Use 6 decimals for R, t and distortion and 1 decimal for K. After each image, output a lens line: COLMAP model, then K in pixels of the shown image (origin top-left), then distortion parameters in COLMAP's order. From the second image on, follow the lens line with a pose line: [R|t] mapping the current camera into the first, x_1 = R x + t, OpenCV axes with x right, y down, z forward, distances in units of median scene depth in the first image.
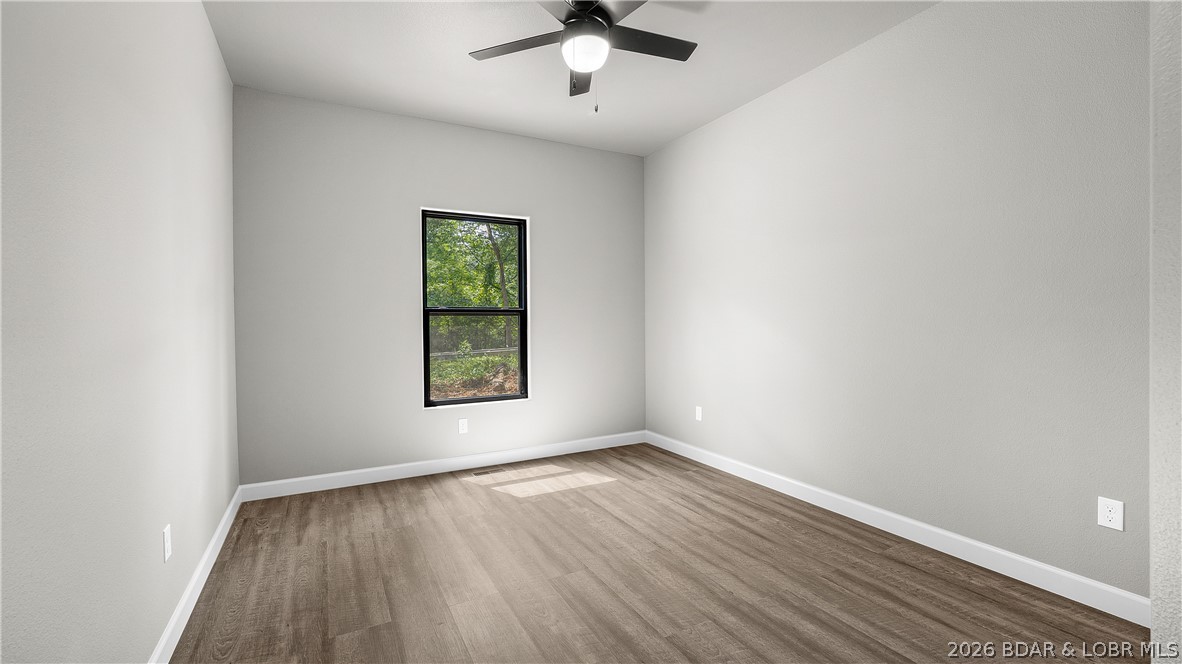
lens RADIAL K [[486.0, 0, 589.7], [0, 486.0, 323.2], [0, 0, 1]] dist [-0.011056, 0.000205]
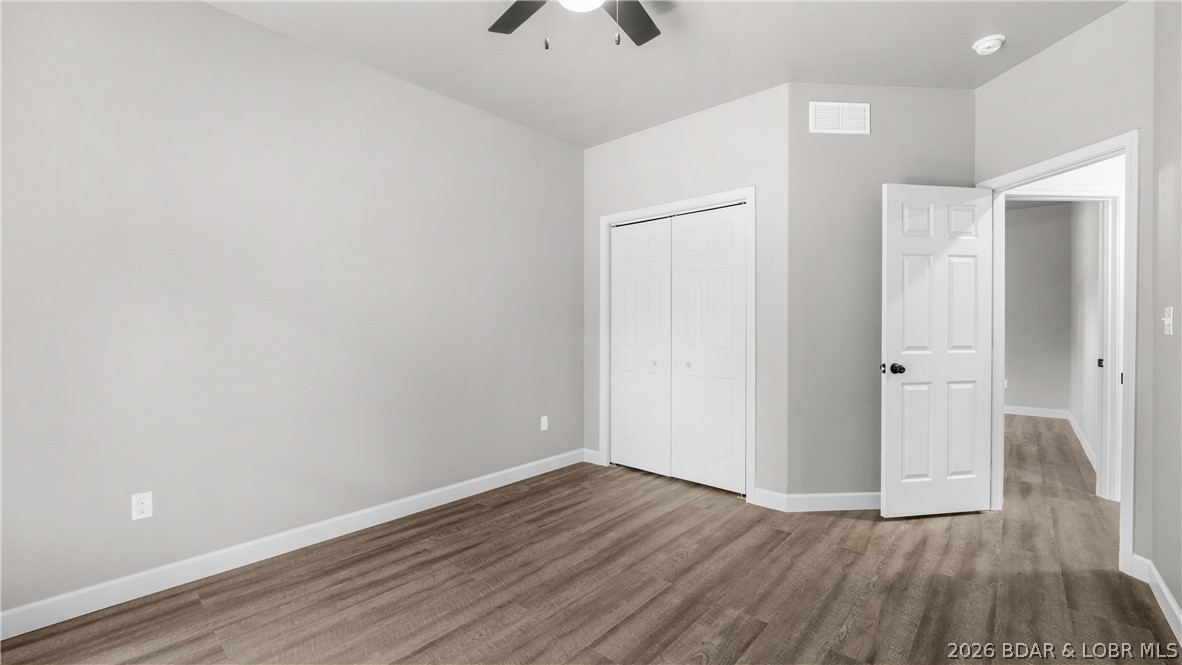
lens RADIAL K [[486.0, 0, 562.4], [0, 486.0, 333.0], [0, 0, 1]] dist [-0.011056, 0.000205]
pose [[-0.305649, -0.005463, 0.952129, -0.611447], [0.011588, 0.999888, 0.009457, -0.000309], [-0.952074, 0.013924, -0.305552, 1.076109]]
